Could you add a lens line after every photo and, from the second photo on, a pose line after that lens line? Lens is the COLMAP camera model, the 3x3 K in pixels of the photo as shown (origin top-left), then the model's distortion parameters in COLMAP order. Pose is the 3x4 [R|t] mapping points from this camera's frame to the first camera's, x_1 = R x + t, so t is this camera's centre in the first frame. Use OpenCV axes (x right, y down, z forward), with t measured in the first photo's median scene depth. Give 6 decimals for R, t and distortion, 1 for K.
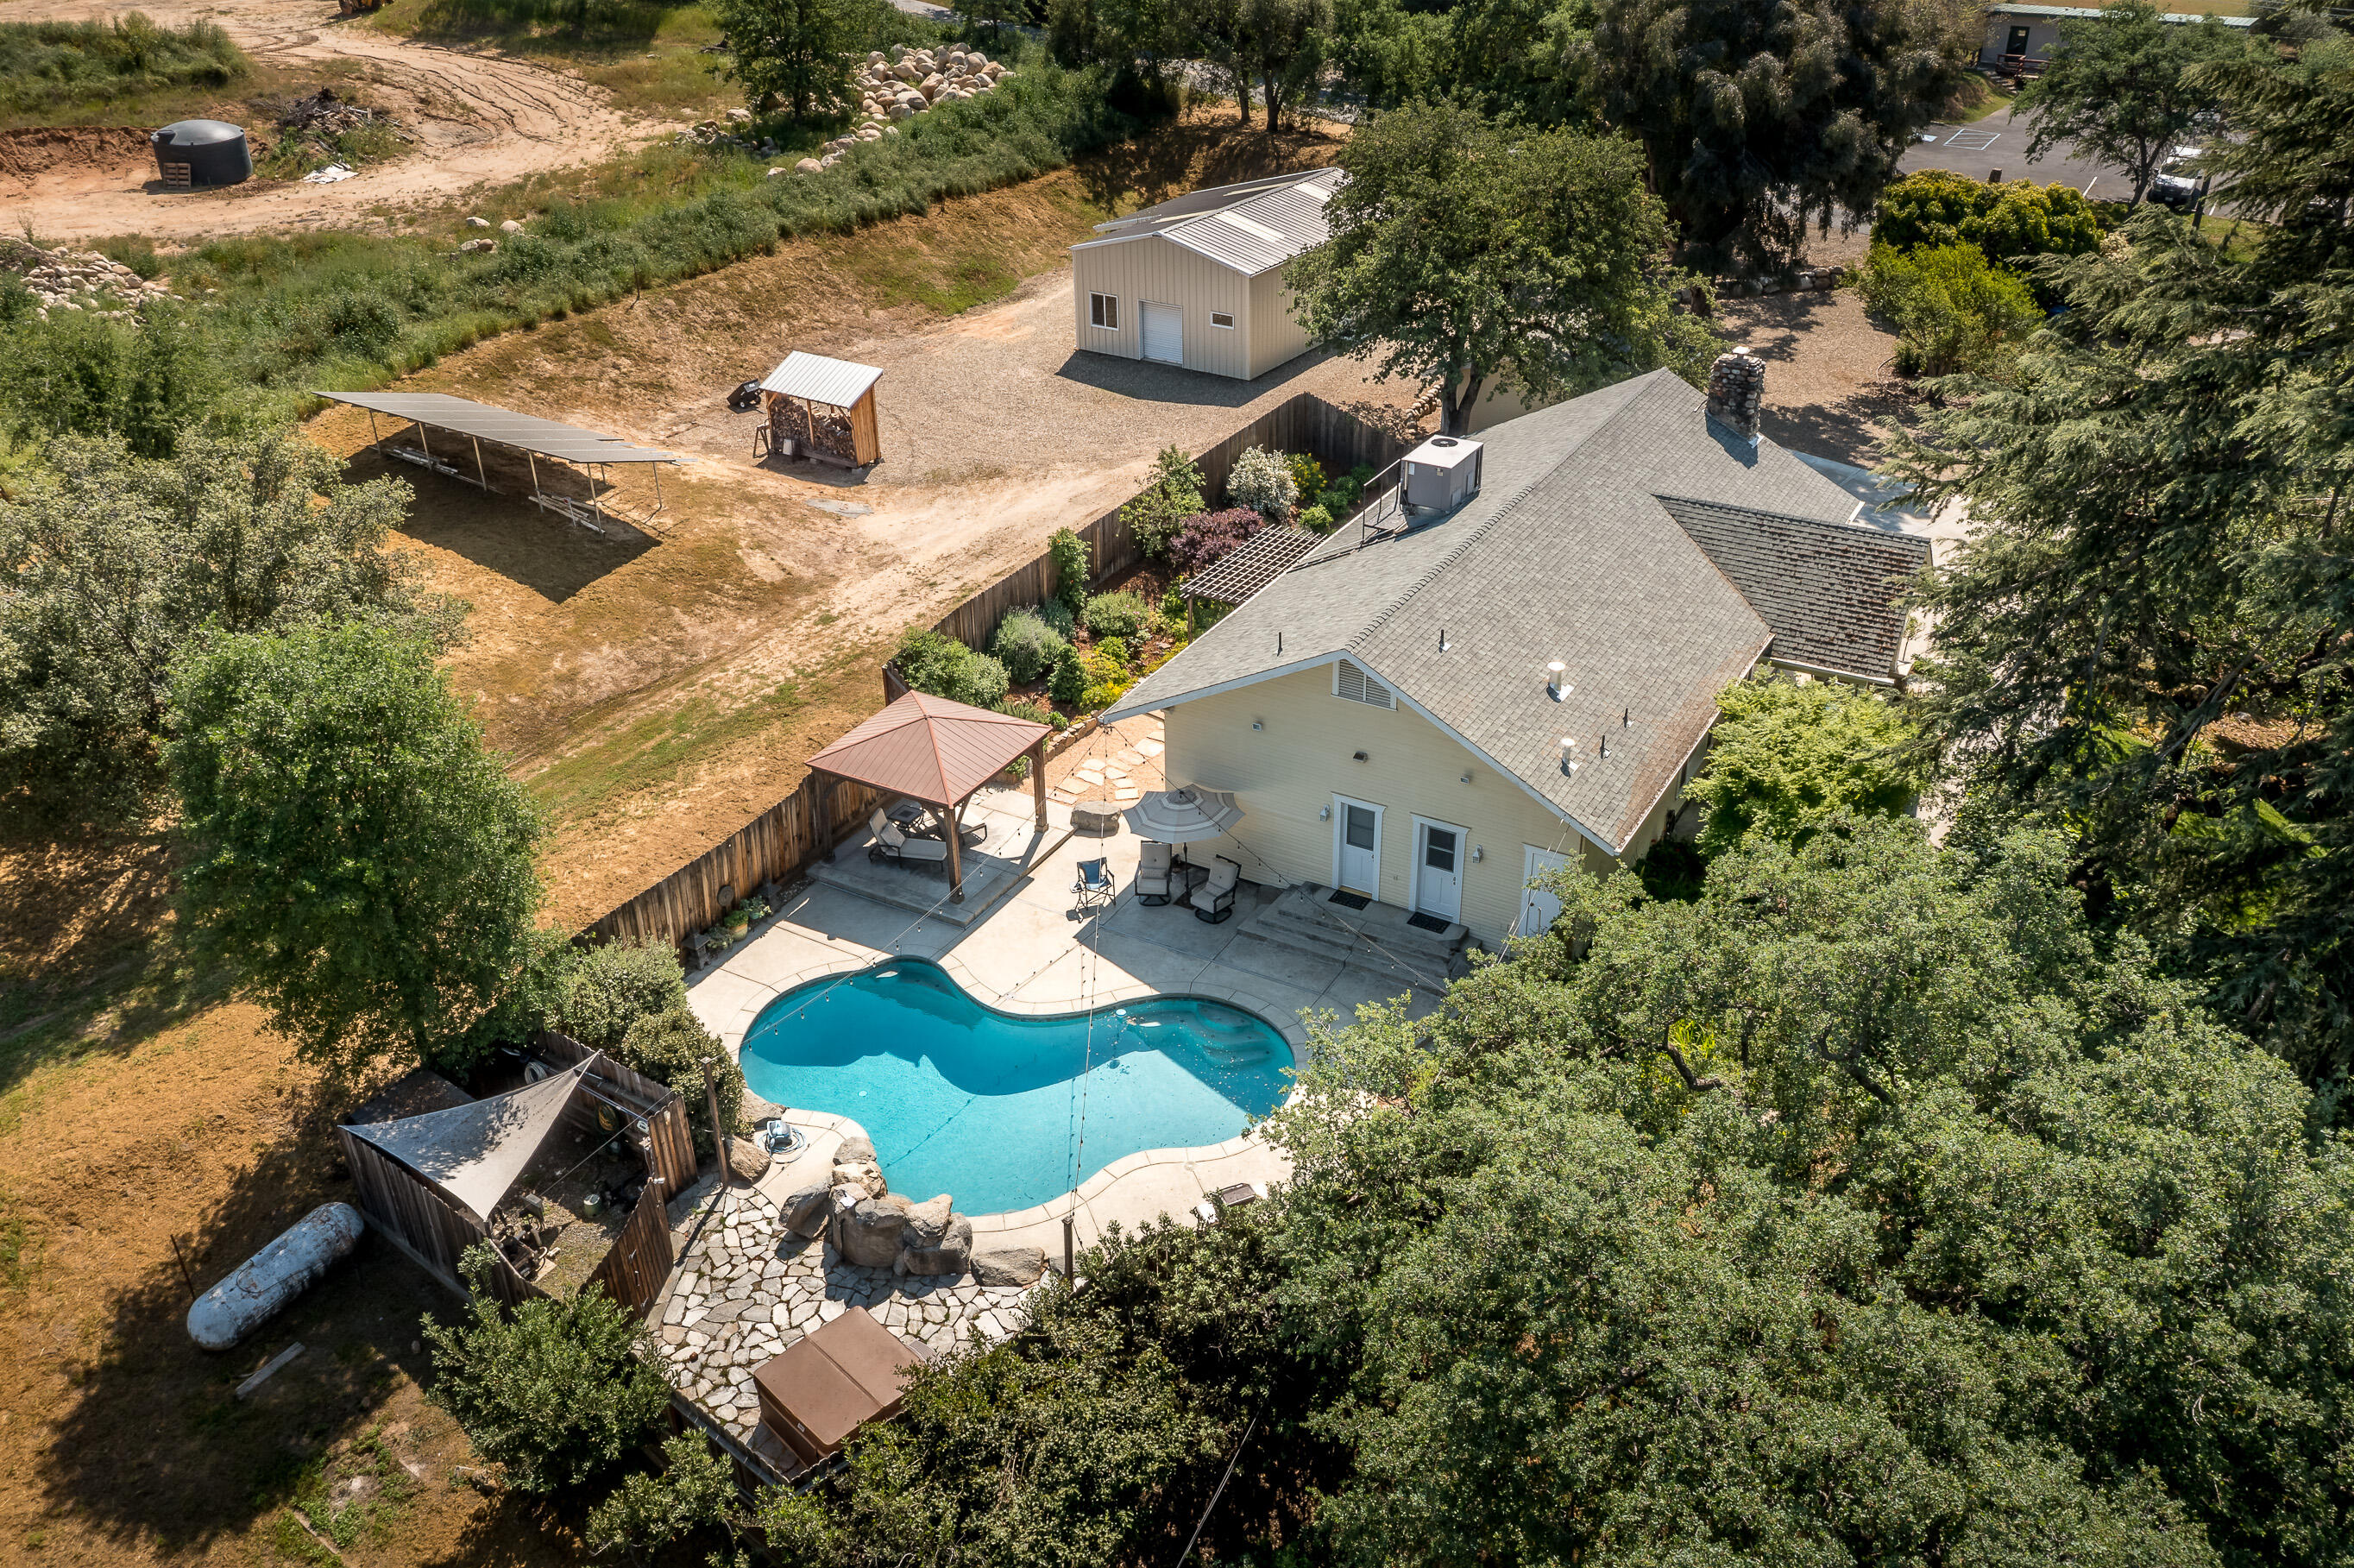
lens RADIAL K [[1878.4, 0, 1177.0], [0, 1878.4, 784.0], [0, 0, 1]] dist [-0.007732, 0.007551]
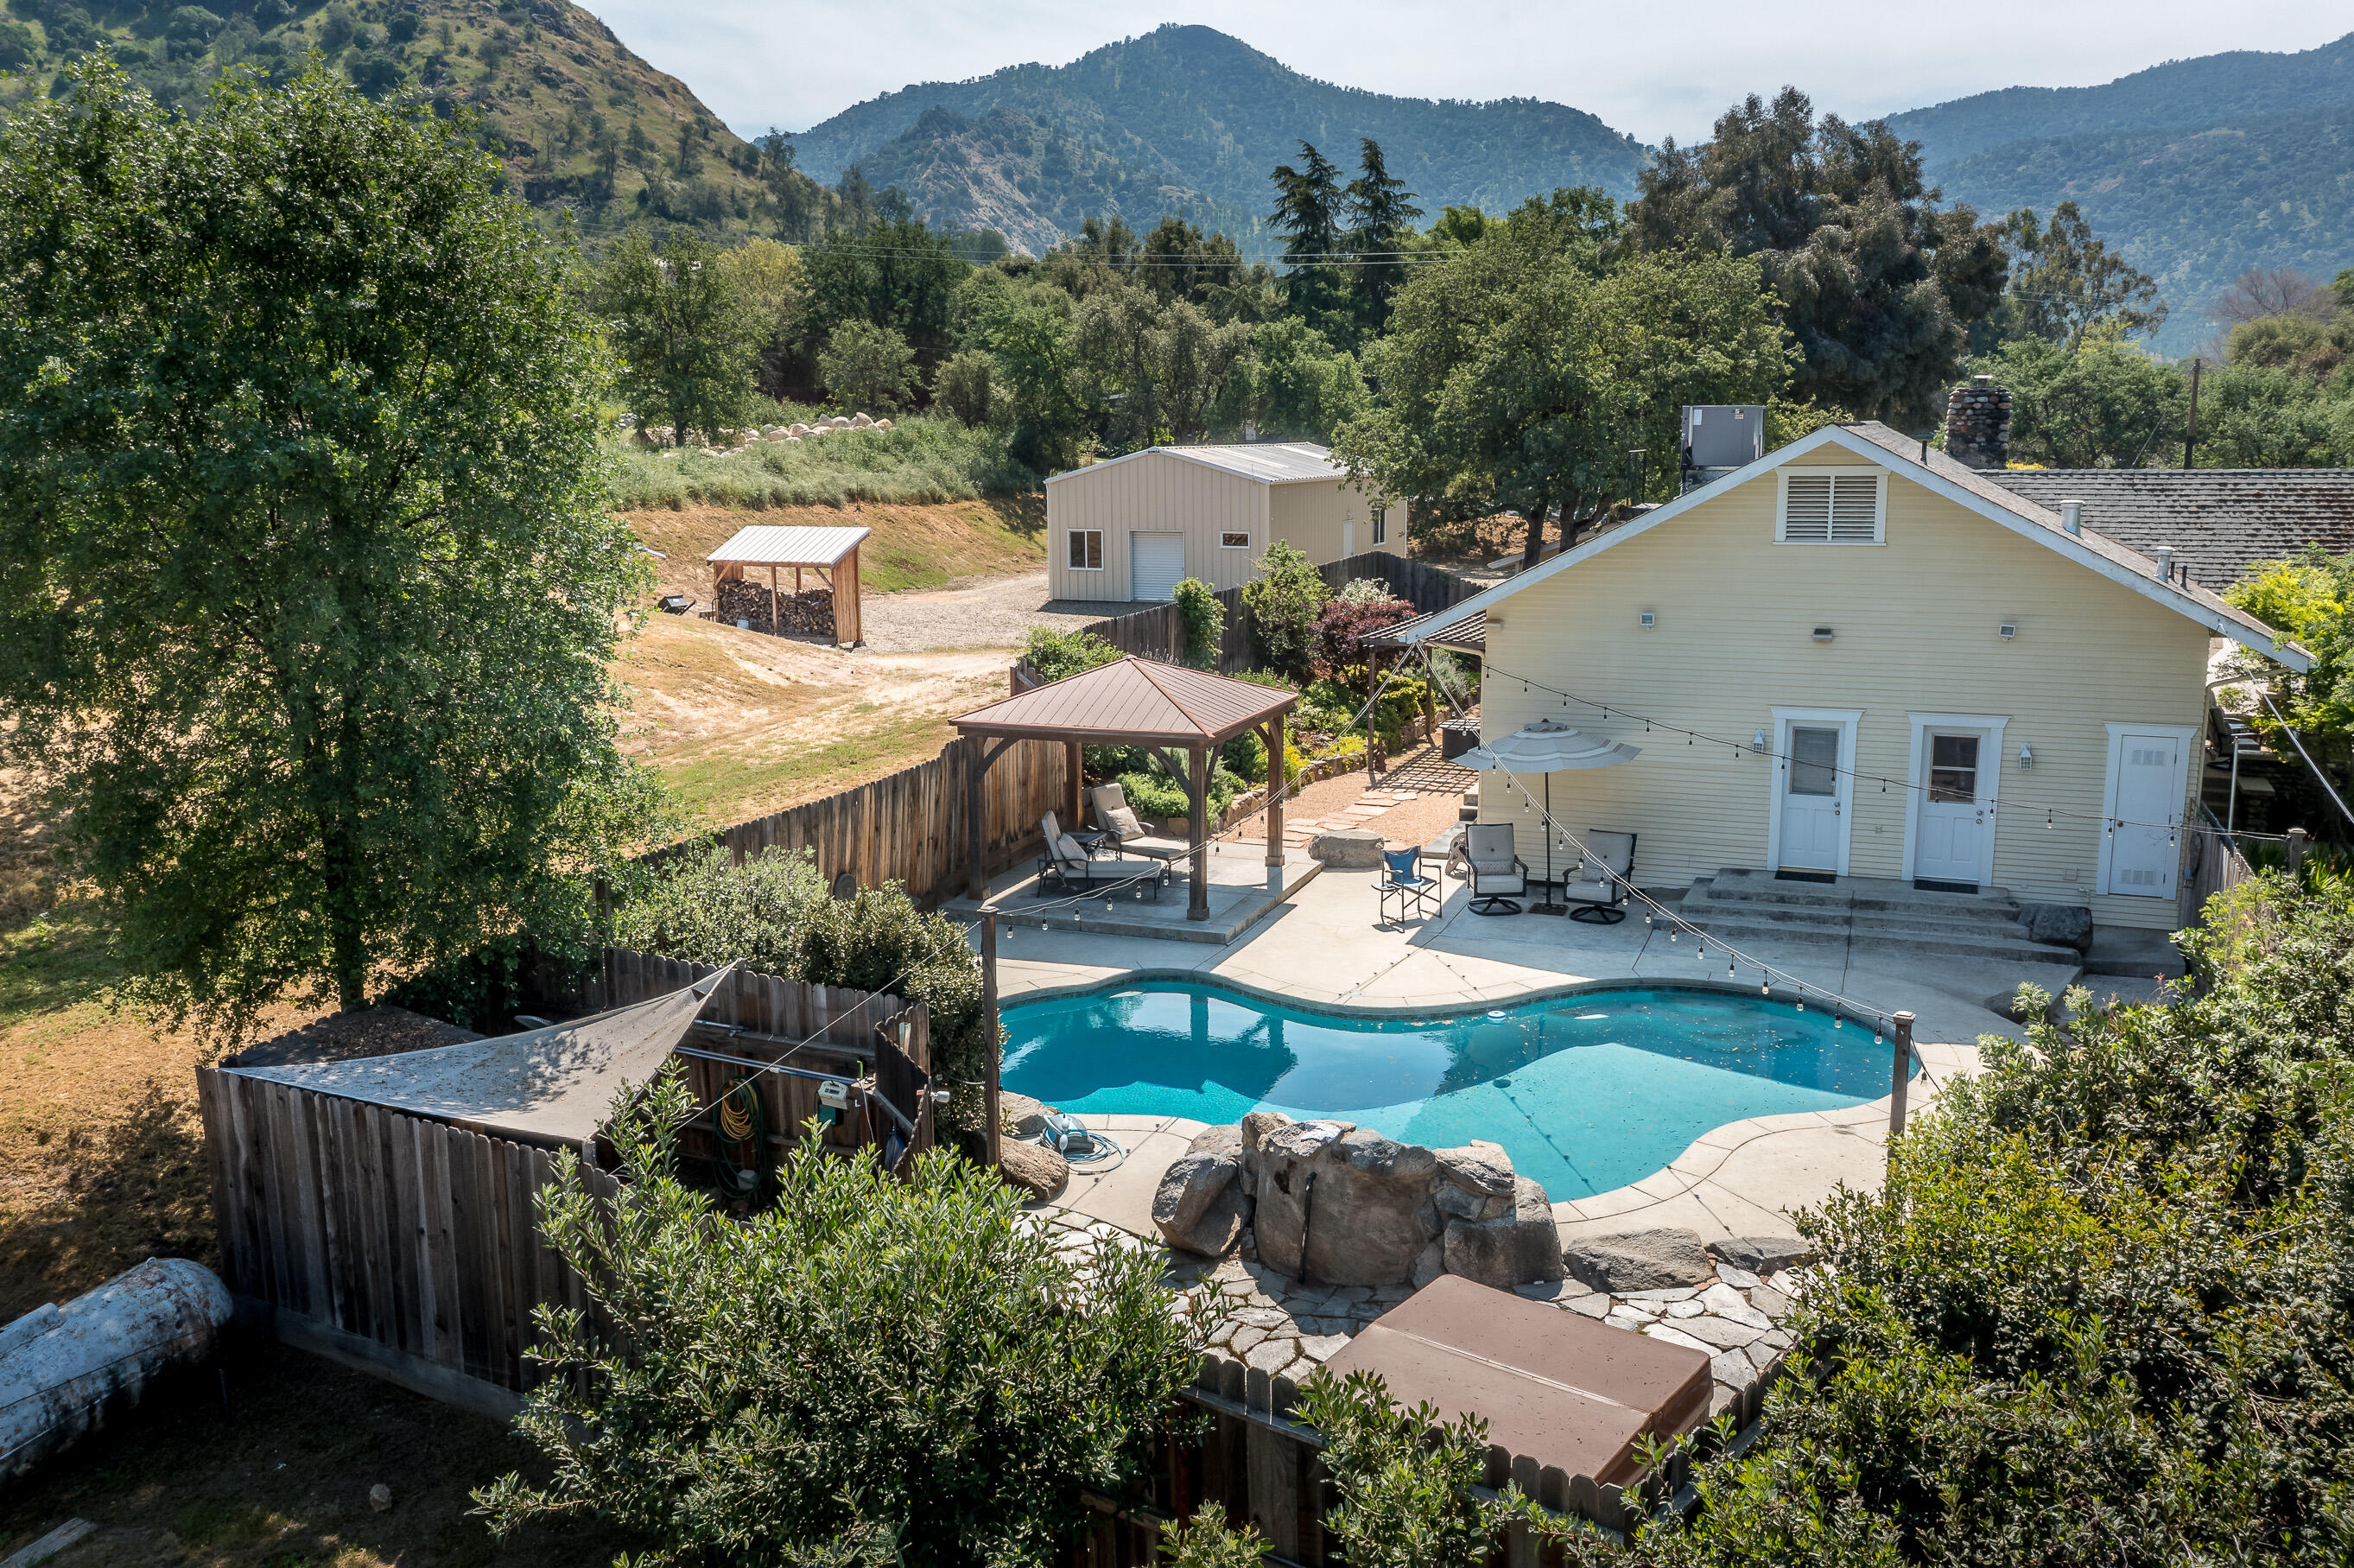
lens RADIAL K [[1878.4, 0, 1177.0], [0, 1878.4, 784.0], [0, 0, 1]] dist [-0.007732, 0.007551]
pose [[0.989101, -0.018970, 0.146010, -0.215506], [0.065946, 0.943715, -0.324118, 0.223435], [-0.131644, 0.330214, 0.934681, 0.395714]]
